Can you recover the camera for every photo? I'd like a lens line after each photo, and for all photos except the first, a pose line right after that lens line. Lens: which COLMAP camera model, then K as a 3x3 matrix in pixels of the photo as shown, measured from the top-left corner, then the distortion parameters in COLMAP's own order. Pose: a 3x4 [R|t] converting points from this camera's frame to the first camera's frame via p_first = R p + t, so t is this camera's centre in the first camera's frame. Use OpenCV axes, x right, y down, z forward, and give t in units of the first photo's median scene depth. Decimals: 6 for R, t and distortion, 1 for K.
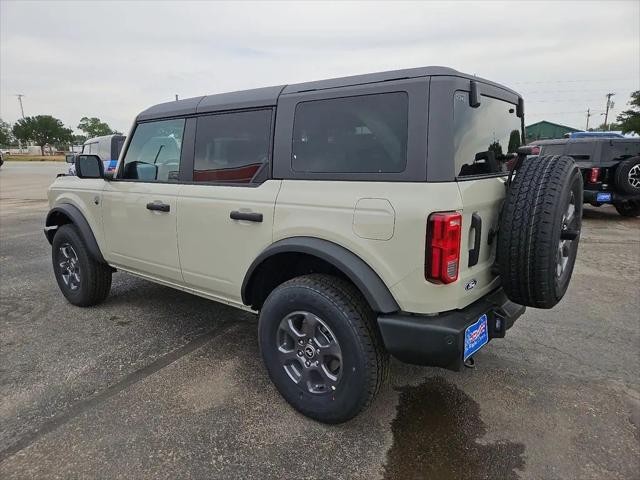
lens RADIAL K [[431.9, 0, 317.8], [0, 431.9, 246.5], [0, 0, 1]] dist [0.072243, -0.070696]
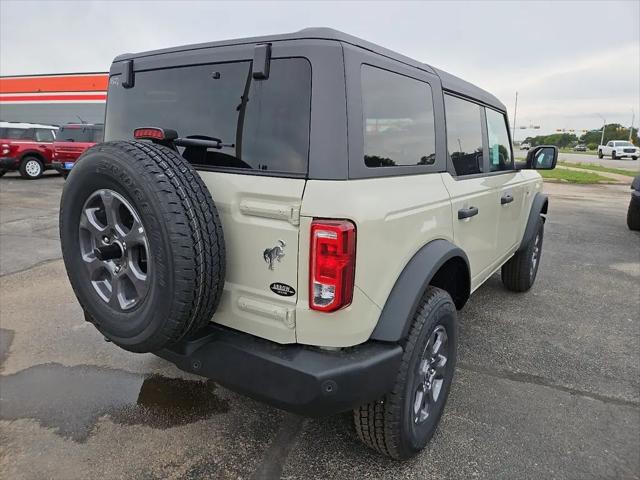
lens RADIAL K [[431.3, 0, 301.4], [0, 431.3, 241.3], [0, 0, 1]] dist [0.064567, -0.065861]
pose [[0.048724, 0.232614, -0.971348, 1.181504], [-0.233897, 0.948119, 0.215319, -0.250232], [0.971040, 0.216704, 0.100604, 1.145287]]
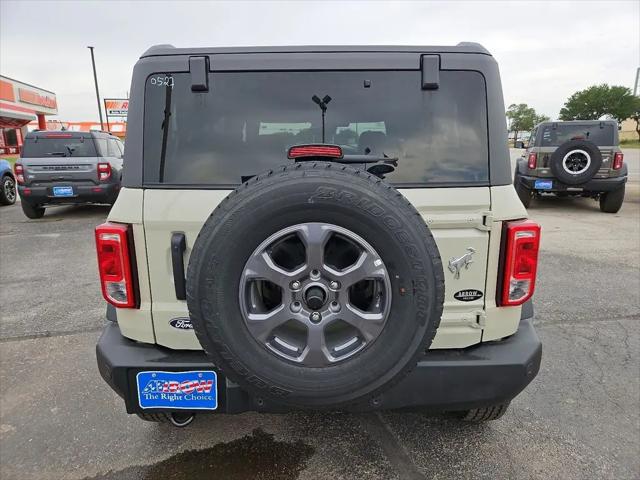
lens RADIAL K [[431.9, 0, 317.8], [0, 431.9, 246.5], [0, 0, 1]] dist [0.072243, -0.070696]
pose [[0.615073, 0.181168, -0.767374, 0.929847], [-0.157339, 0.981872, 0.105697, -0.145267], [0.772612, 0.055726, 0.632428, 0.596378]]
